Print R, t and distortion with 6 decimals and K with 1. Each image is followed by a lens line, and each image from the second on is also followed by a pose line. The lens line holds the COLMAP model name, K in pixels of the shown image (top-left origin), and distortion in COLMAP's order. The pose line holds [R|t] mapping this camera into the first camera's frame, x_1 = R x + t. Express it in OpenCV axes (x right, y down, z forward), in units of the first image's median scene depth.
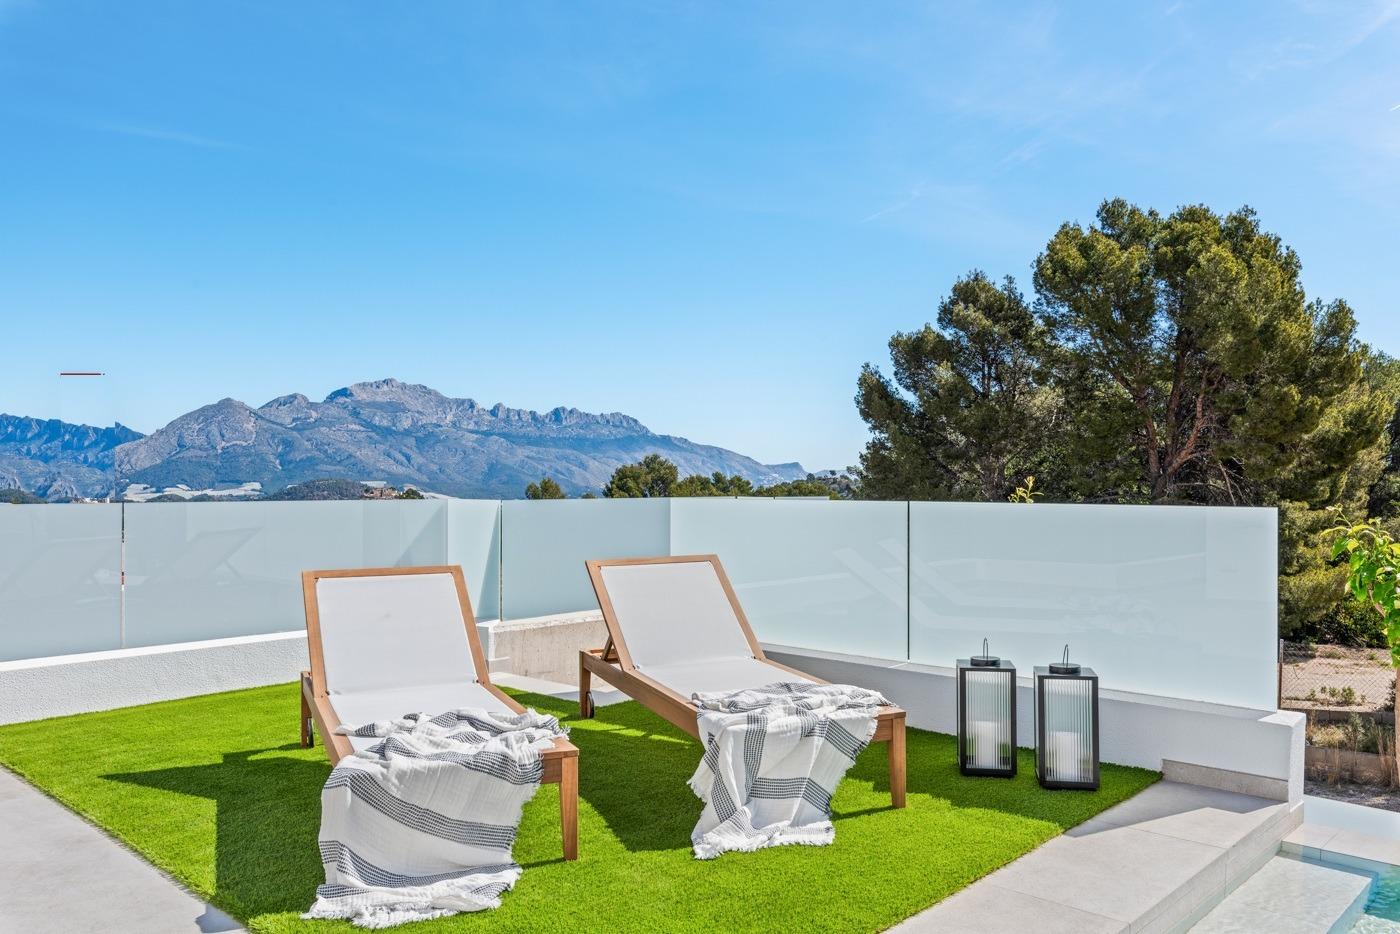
lens RADIAL K [[1059.5, 0, 698.9], [0, 1059.5, 479.3], [0, 0, 1]] dist [0.002849, 0.002573]
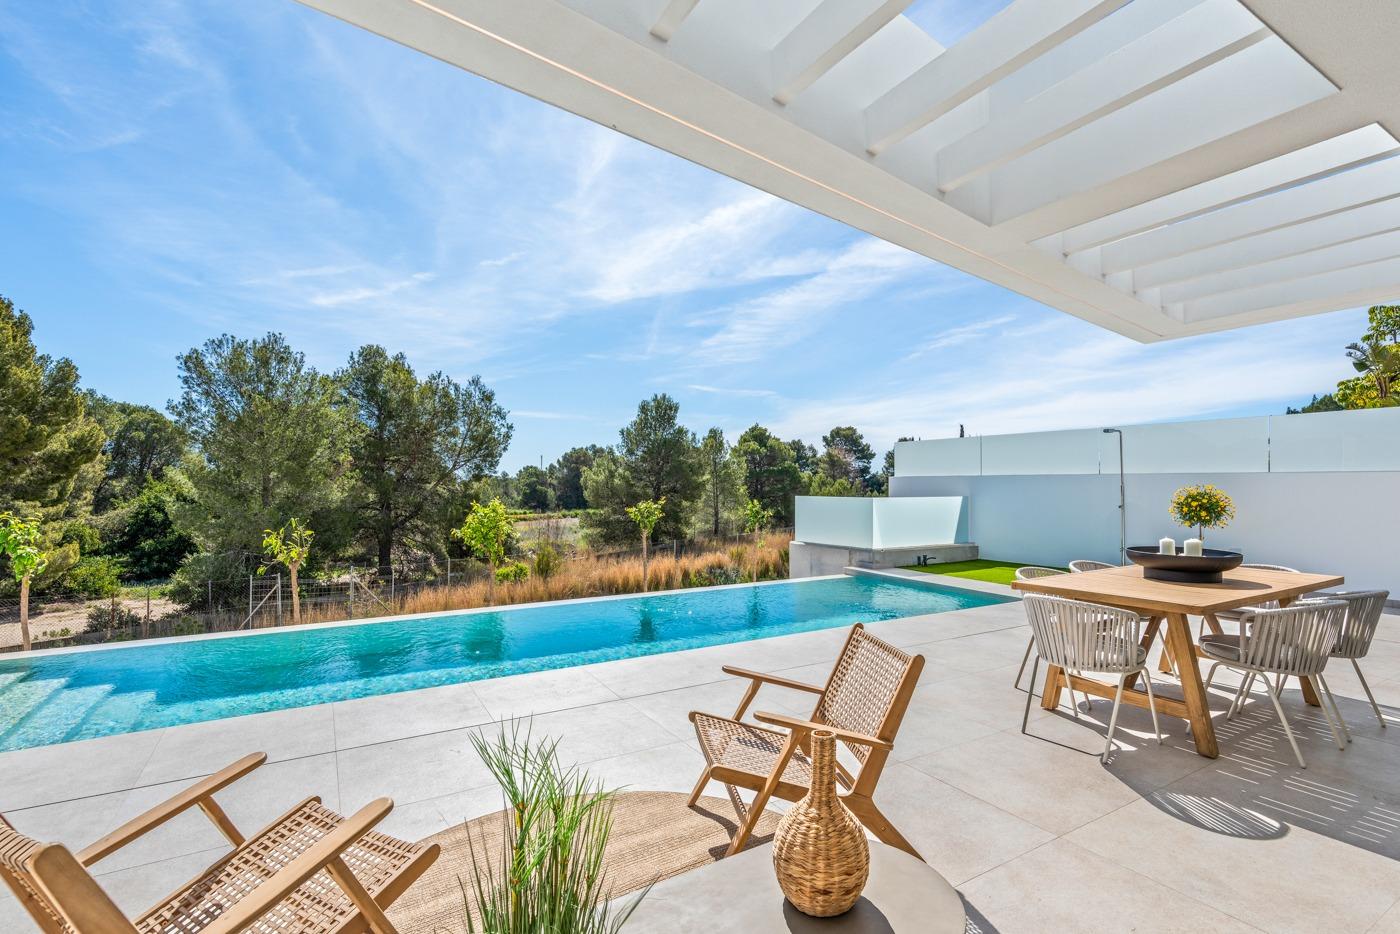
lens RADIAL K [[685.4, 0, 718.1], [0, 685.4, 482.9], [0, 0, 1]] dist [-0.000771, -0.000627]
pose [[0.275890, 0.002068, 0.961187, -0.029526], [-0.001721, 0.999997, -0.001657, -0.002188], [-0.961188, -0.001197, 0.275892, -0.078612]]
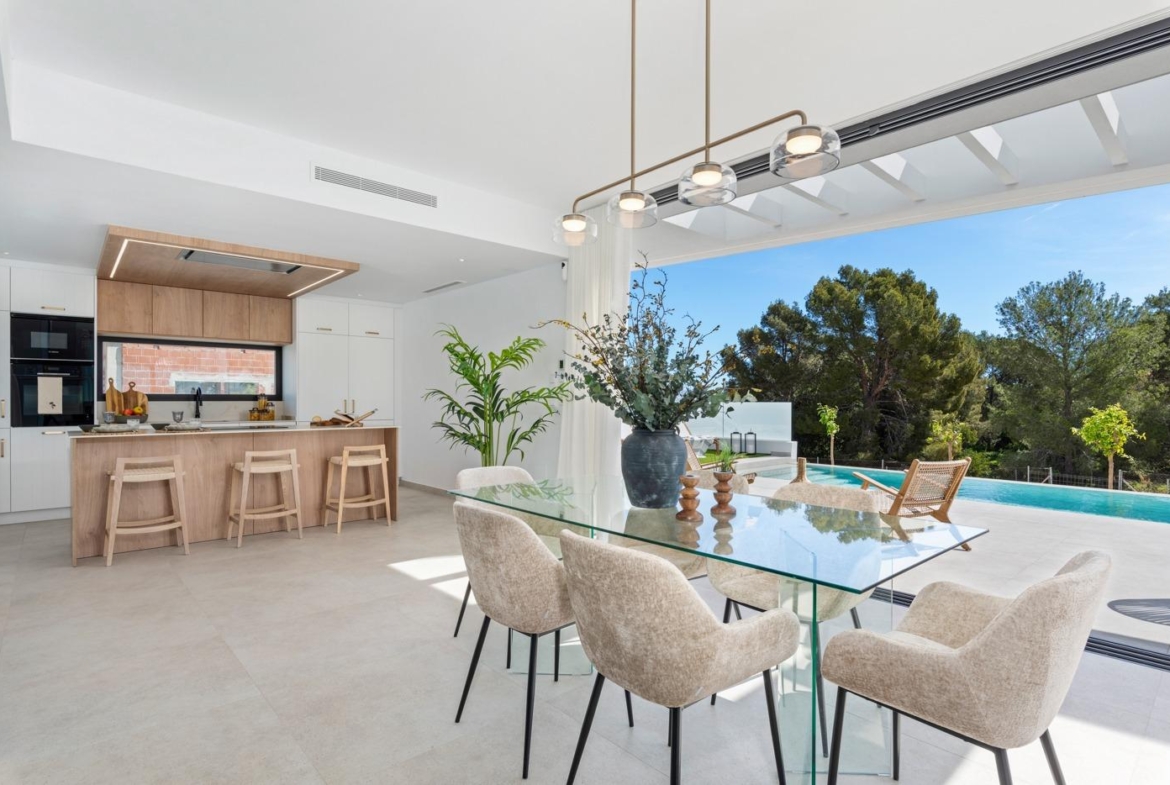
lens RADIAL K [[586.4, 0, 587.1], [0, 586.4, 405.4], [0, 0, 1]] dist [0.000484, 0.000056]
pose [[0.996587, 0.001470, -0.082540, -0.022474], [-0.000623, 0.999947, 0.010277, 0.001327], [0.082550, -0.010190, 0.996535, -0.198810]]
